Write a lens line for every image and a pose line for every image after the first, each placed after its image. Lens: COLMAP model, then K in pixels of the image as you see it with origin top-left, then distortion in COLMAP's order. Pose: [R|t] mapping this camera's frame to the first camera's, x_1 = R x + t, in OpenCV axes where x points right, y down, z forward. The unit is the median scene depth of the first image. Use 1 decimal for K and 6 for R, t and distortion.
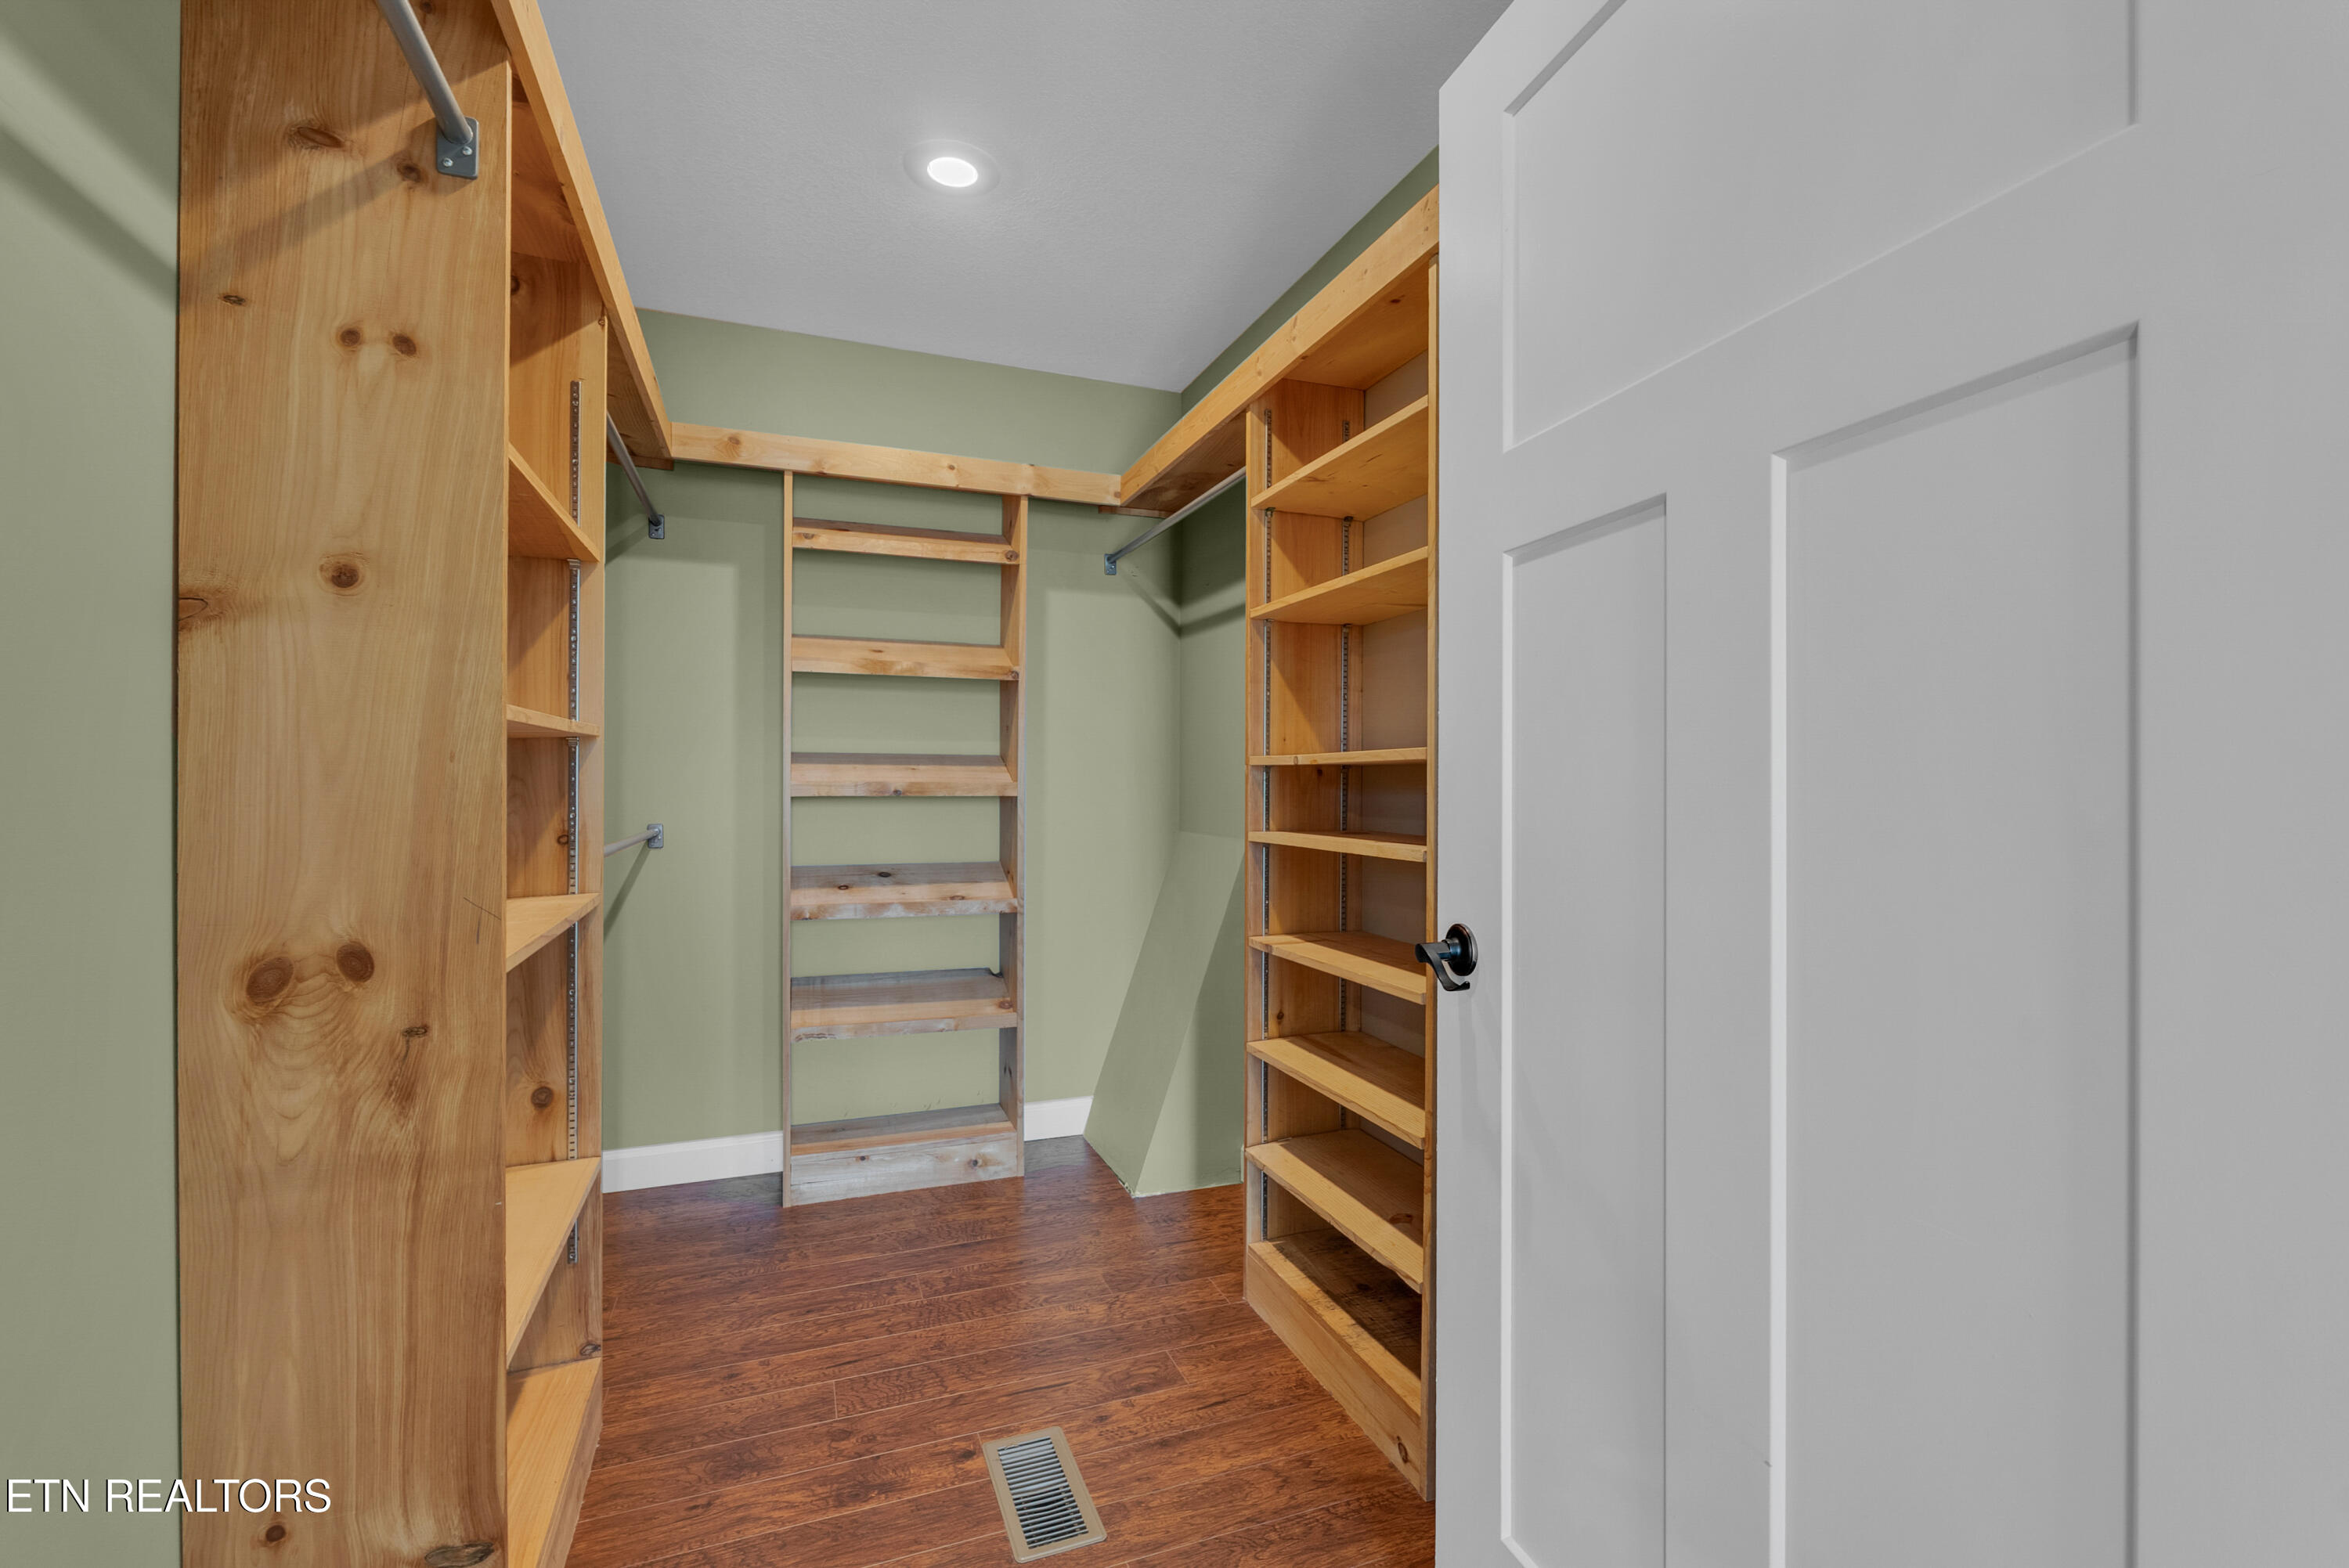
lens RADIAL K [[1025.6, 0, 1190.9], [0, 1025.6, 790.3], [0, 0, 1]] dist [-0.007023, 0.000161]
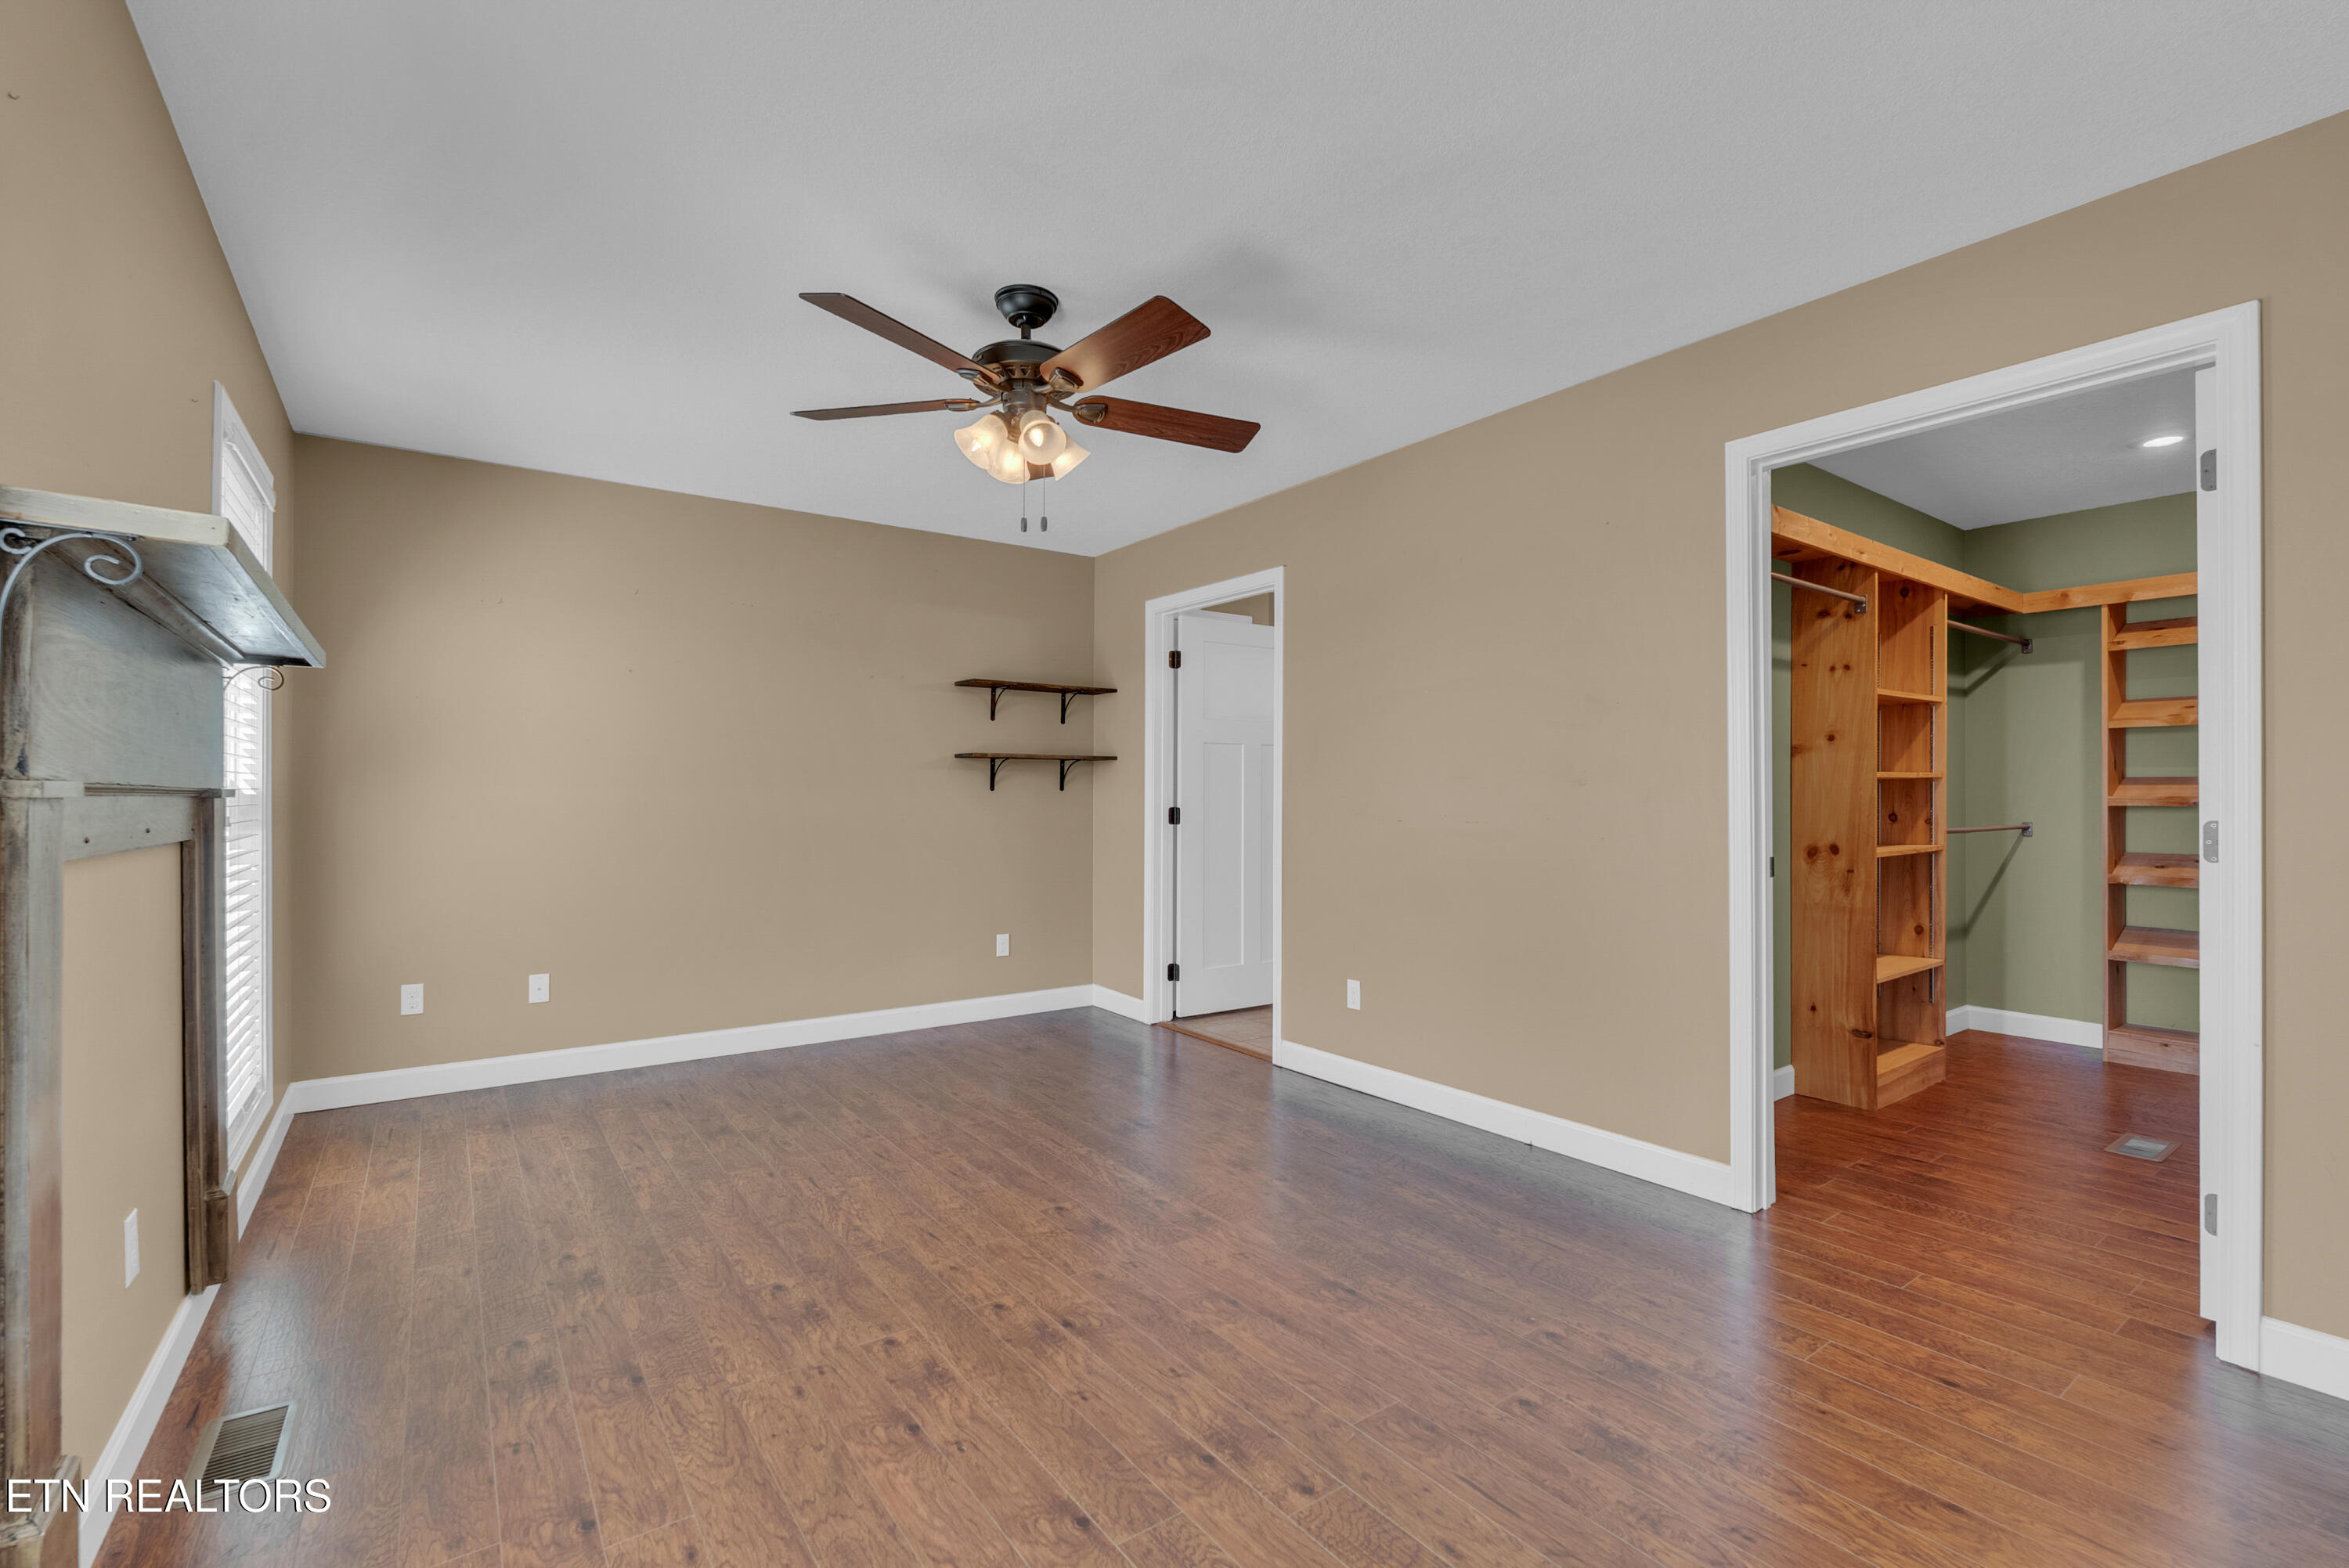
lens RADIAL K [[1025.6, 0, 1190.9], [0, 1025.6, 790.3], [0, 0, 1]] dist [-0.007023, 0.000161]
pose [[0.249444, -0.008500, -0.968352, 1.966375], [-0.007492, 0.999915, -0.010707, 0.022918], [0.968360, 0.009926, 0.249359, -1.947255]]
